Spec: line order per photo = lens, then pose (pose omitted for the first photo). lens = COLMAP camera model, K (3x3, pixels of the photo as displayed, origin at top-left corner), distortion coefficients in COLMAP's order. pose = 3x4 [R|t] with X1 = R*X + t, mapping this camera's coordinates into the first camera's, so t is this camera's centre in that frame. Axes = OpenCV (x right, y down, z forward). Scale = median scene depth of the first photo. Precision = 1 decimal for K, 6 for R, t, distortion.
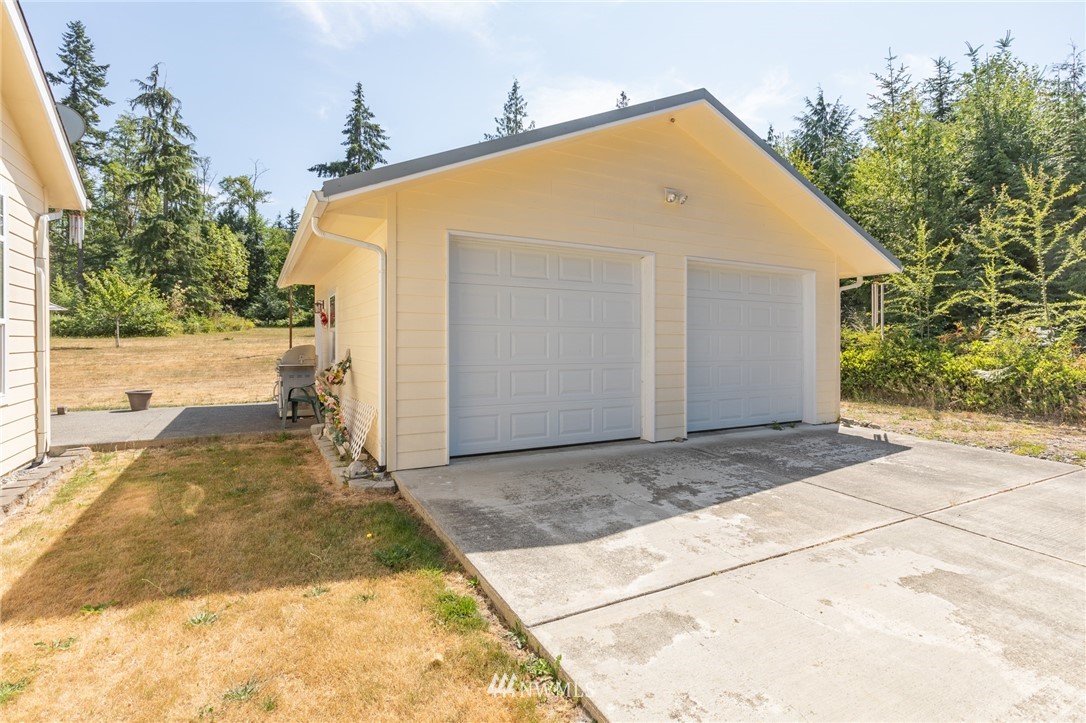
lens RADIAL K [[529.6, 0, 549.0], [0, 529.6, 347.2], [0, 0, 1]] dist [-0.005528, -0.000173]
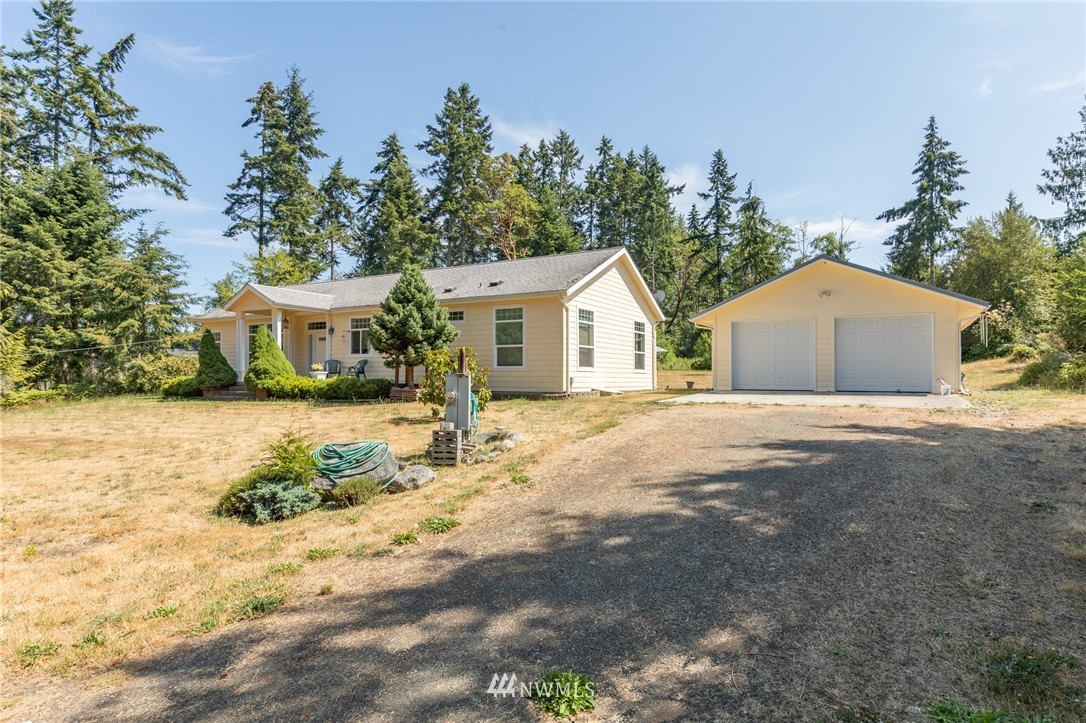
lens RADIAL K [[601.4, 0, 558.8], [0, 601.4, 389.5], [0, 0, 1]] dist [0.000889, -0.000157]
pose [[0.522092, 0.005038, -0.852875, 0.245165], [-0.010516, 0.999945, -0.000530, 0.022486], [0.852825, 0.009246, 0.522116, -0.189119]]
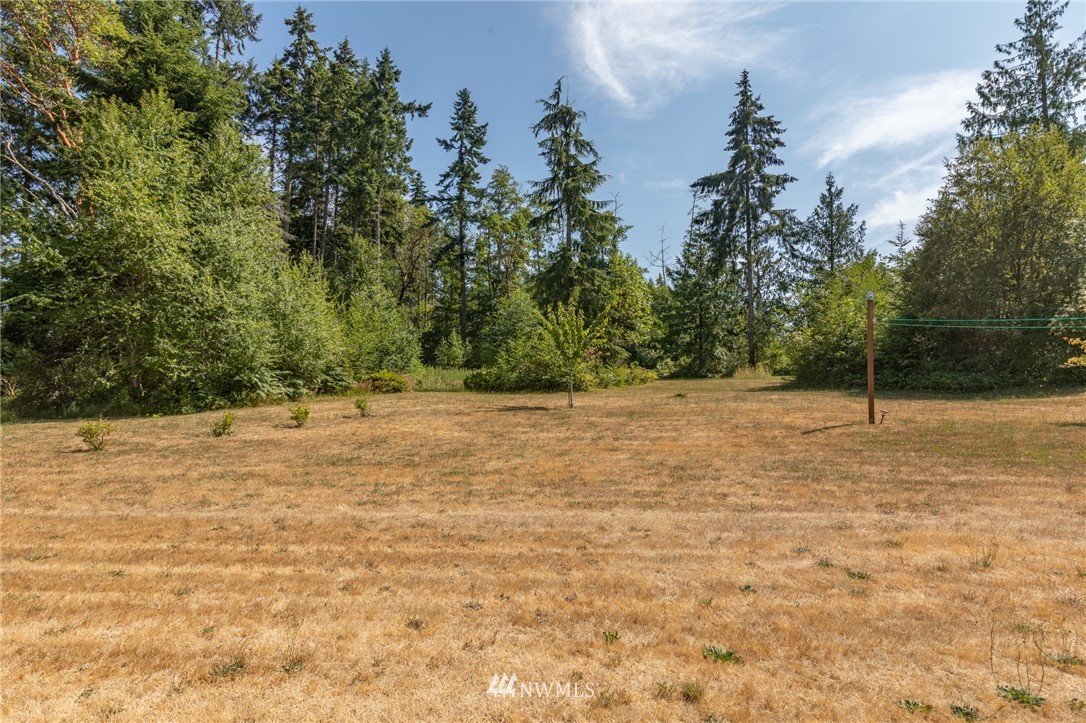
lens RADIAL K [[587.6, 0, 543.1], [0, 587.6, 359.8], [0, 0, 1]] dist [0.004102, -0.001979]
pose [[0.858373, -0.030364, -0.512127, -0.181962], [-0.006762, 0.997491, -0.070475, -0.002816], [0.512982, 0.063957, 0.856014, 0.116730]]
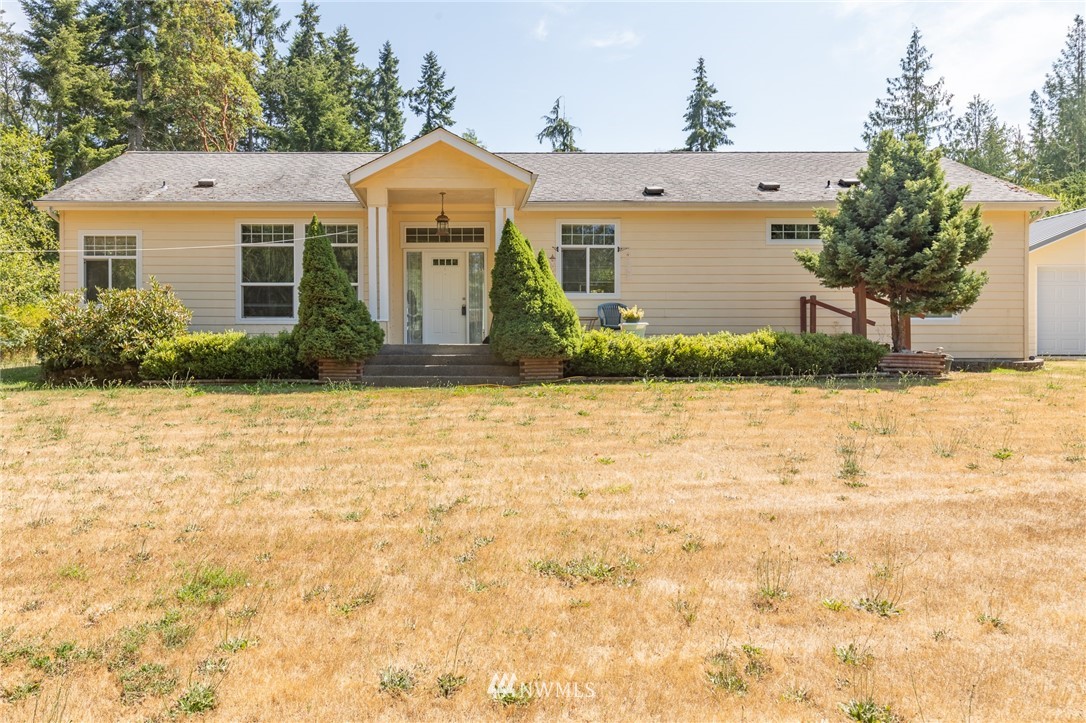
lens RADIAL K [[776.4, 0, 465.9], [0, 776.4, 373.2], [0, 0, 1]] dist [0.019127, -0.005842]
pose [[0.878822, -0.002712, -0.477142, -0.081661], [0.005001, 0.999981, 0.003527, 0.027332], [0.477123, -0.005486, 0.878819, -0.358511]]
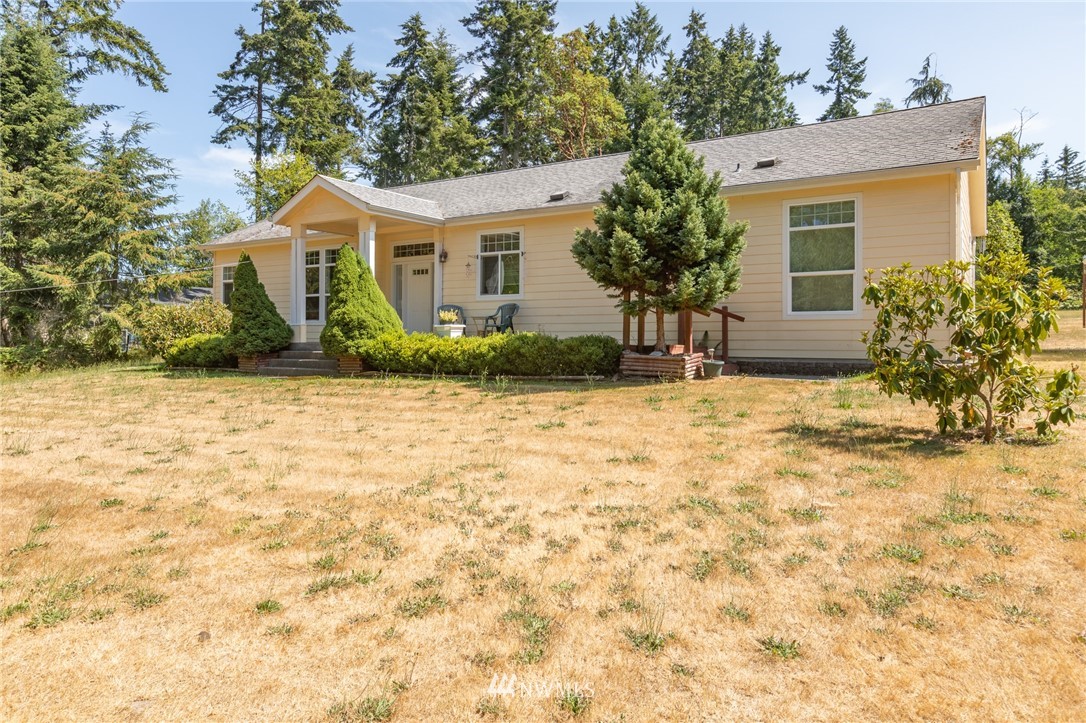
lens RADIAL K [[732.2, 0, 537.9], [0, 732.2, 338.2], [0, 0, 1]] dist [0.002609, -0.000763]
pose [[0.477603, -0.009290, -0.878527, 0.088637], [-0.005144, 0.999897, -0.013370, 0.020807], [0.878561, 0.010905, 0.477506, -0.216807]]
